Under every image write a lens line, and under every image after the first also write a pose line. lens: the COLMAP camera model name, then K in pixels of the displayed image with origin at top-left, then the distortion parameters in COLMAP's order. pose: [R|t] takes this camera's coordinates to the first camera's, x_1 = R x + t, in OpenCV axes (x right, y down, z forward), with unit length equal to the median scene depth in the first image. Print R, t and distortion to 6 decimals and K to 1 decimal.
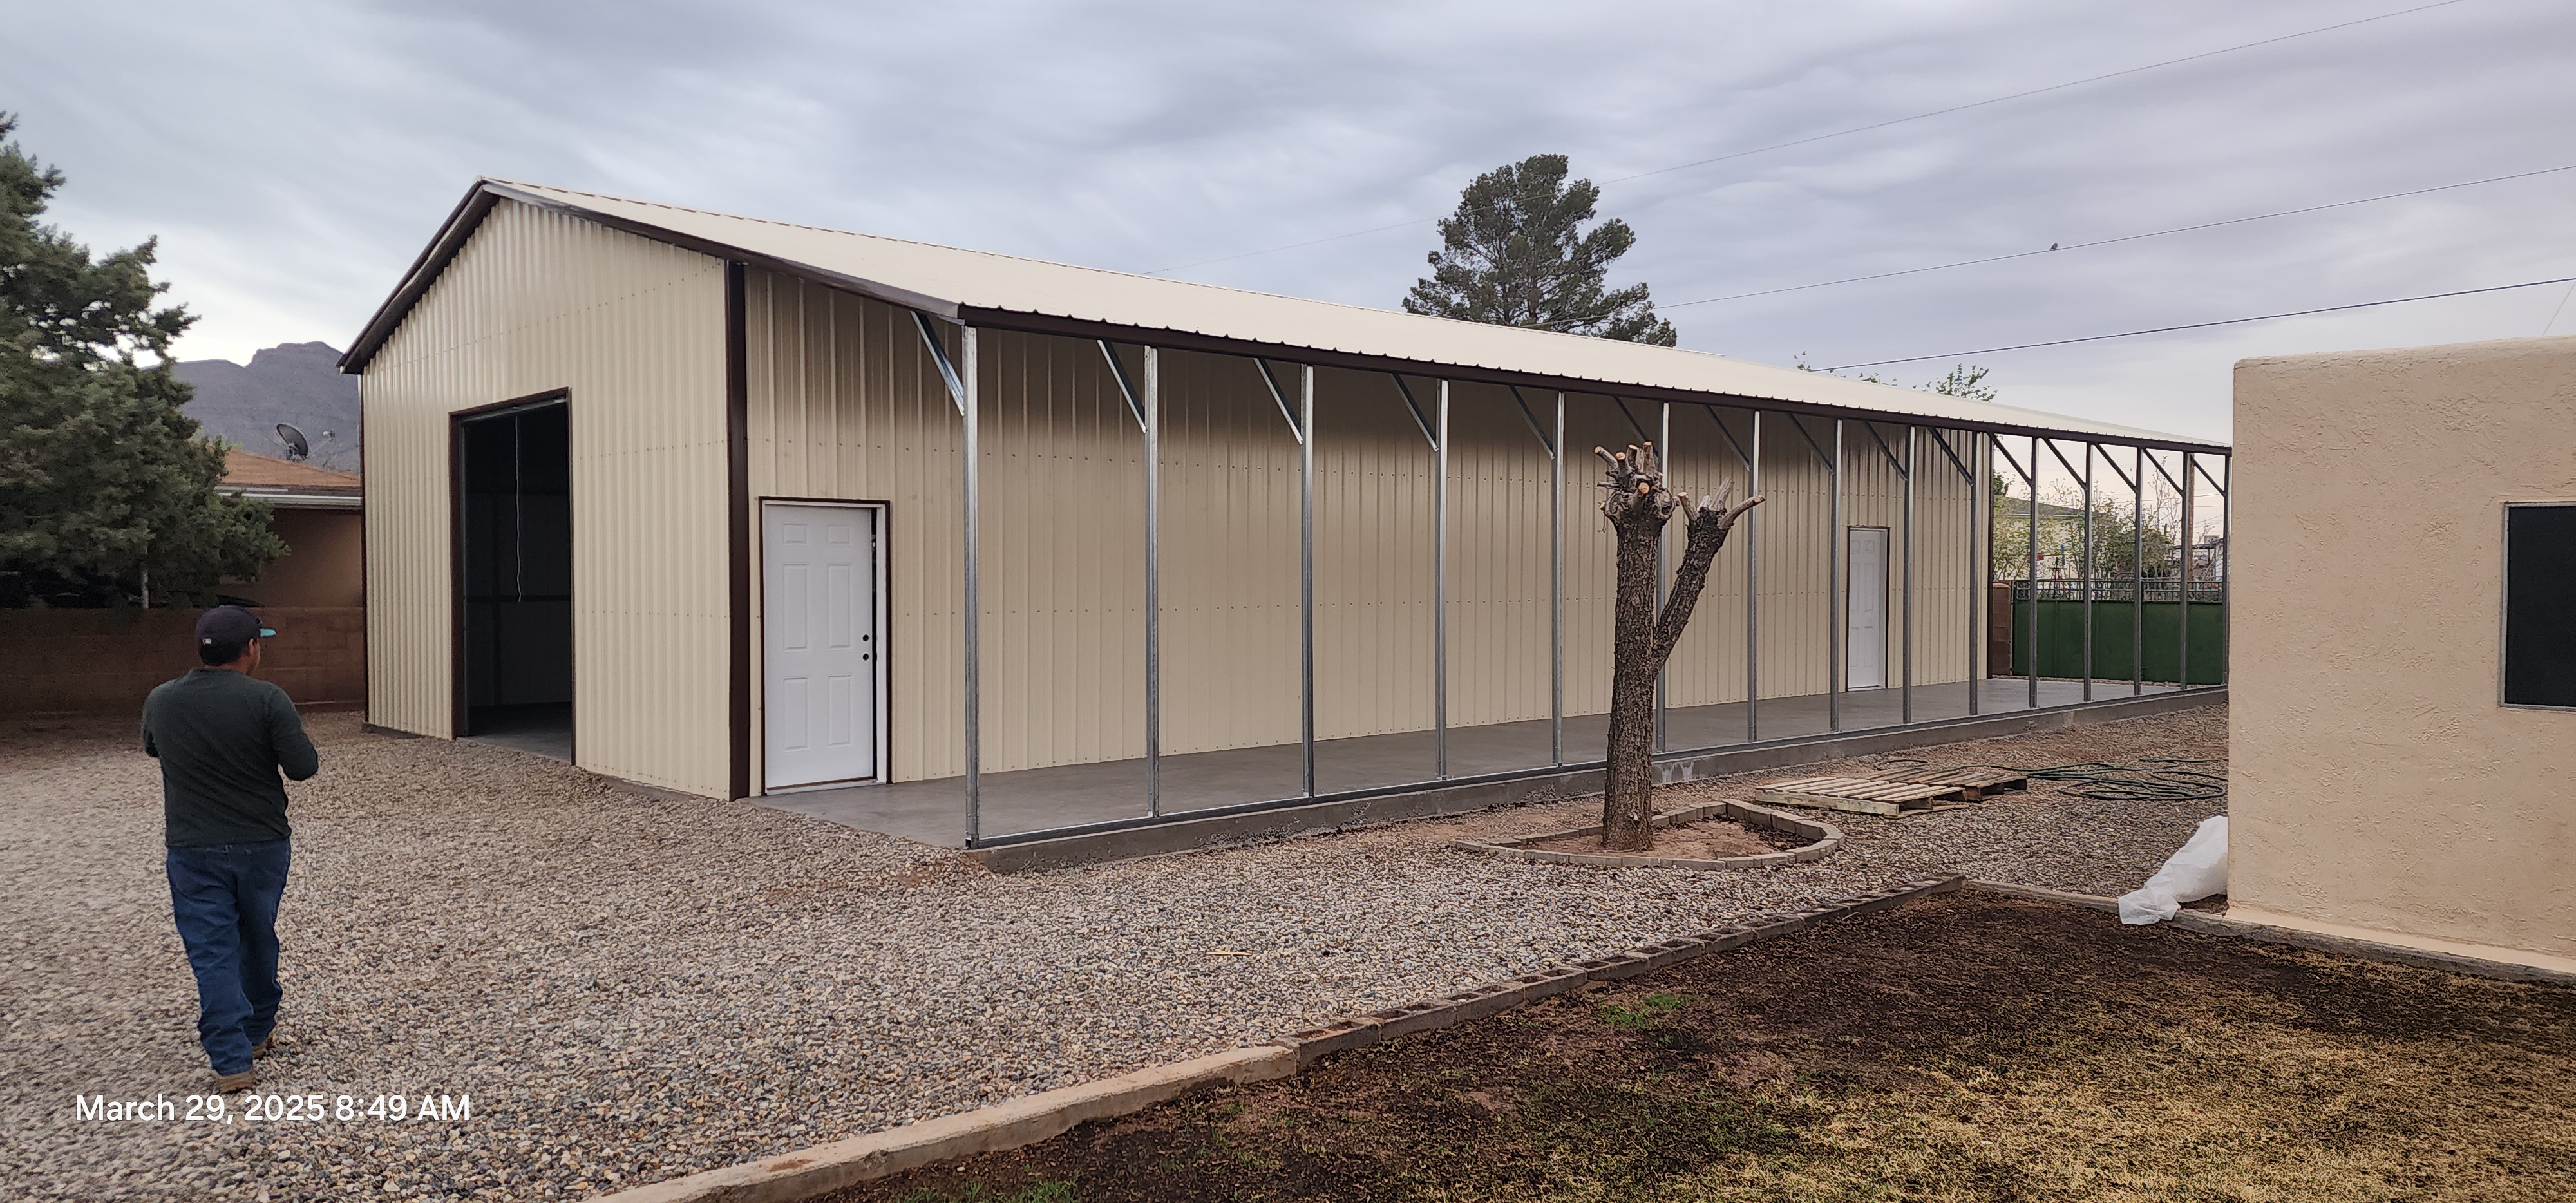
lens RADIAL K [[1631.2, 0, 1288.9], [0, 1631.2, 645.7], [0, 0, 1]] dist [0.055976, -0.001213]
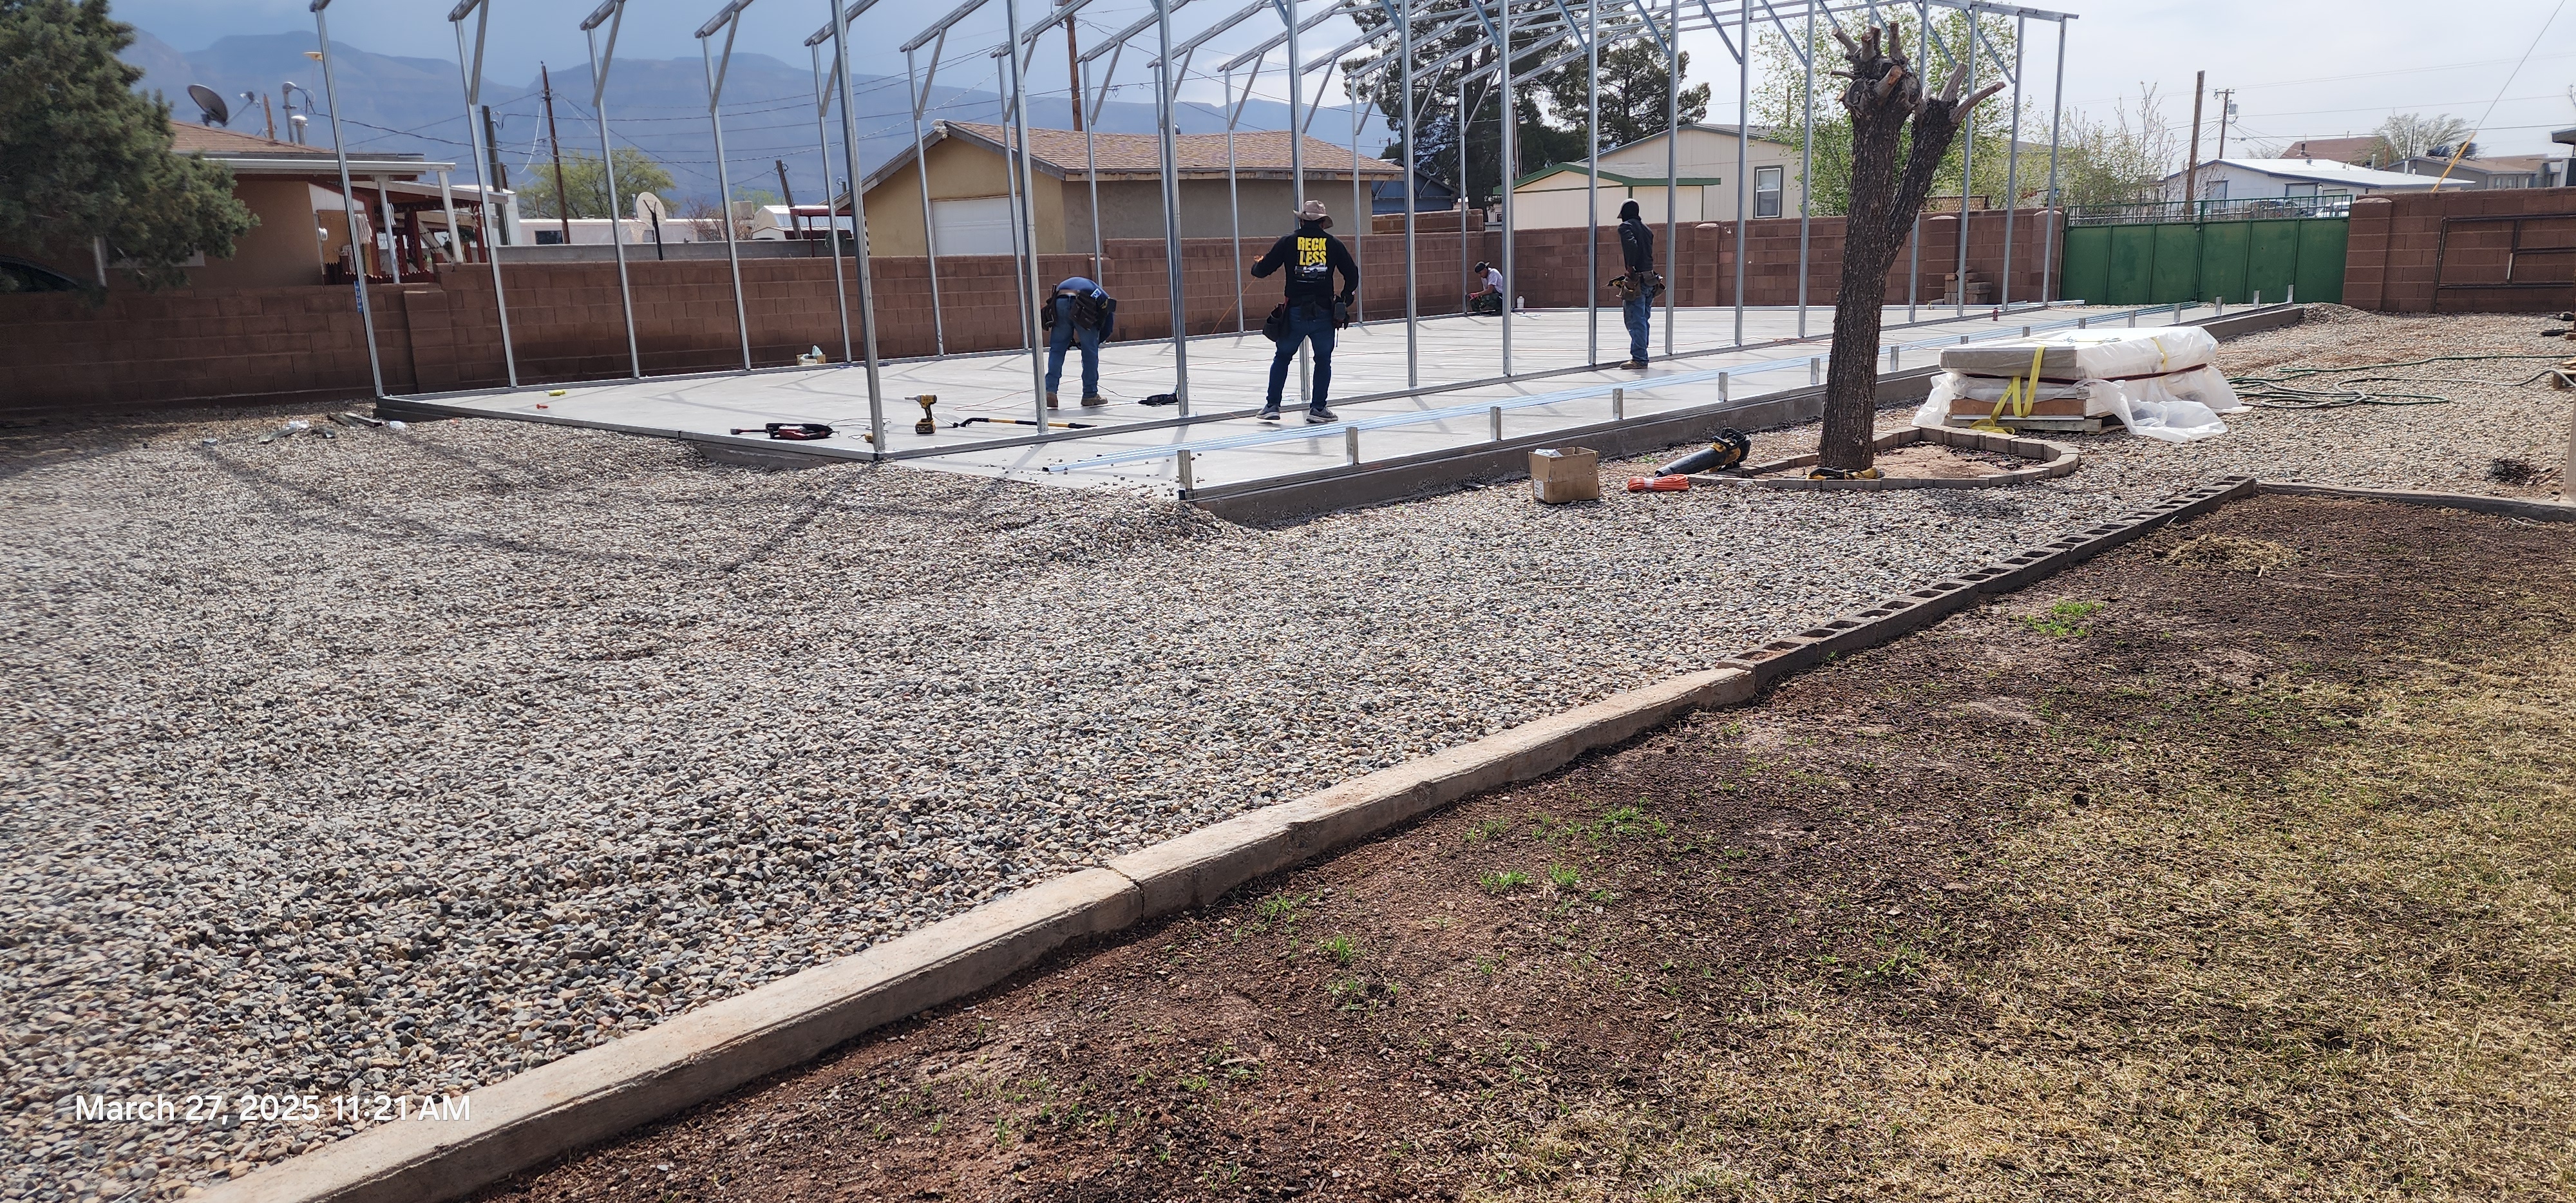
lens RADIAL K [[1631.2, 0, 1288.9], [0, 1631.2, 645.7], [0, 0, 1]] dist [0.055976, -0.001213]
pose [[0.998564, -0.040827, 0.034685, -0.169373], [0.033240, 0.979937, 0.196515, 0.023627], [-0.042012, -0.195080, 0.979887, 0.058013]]
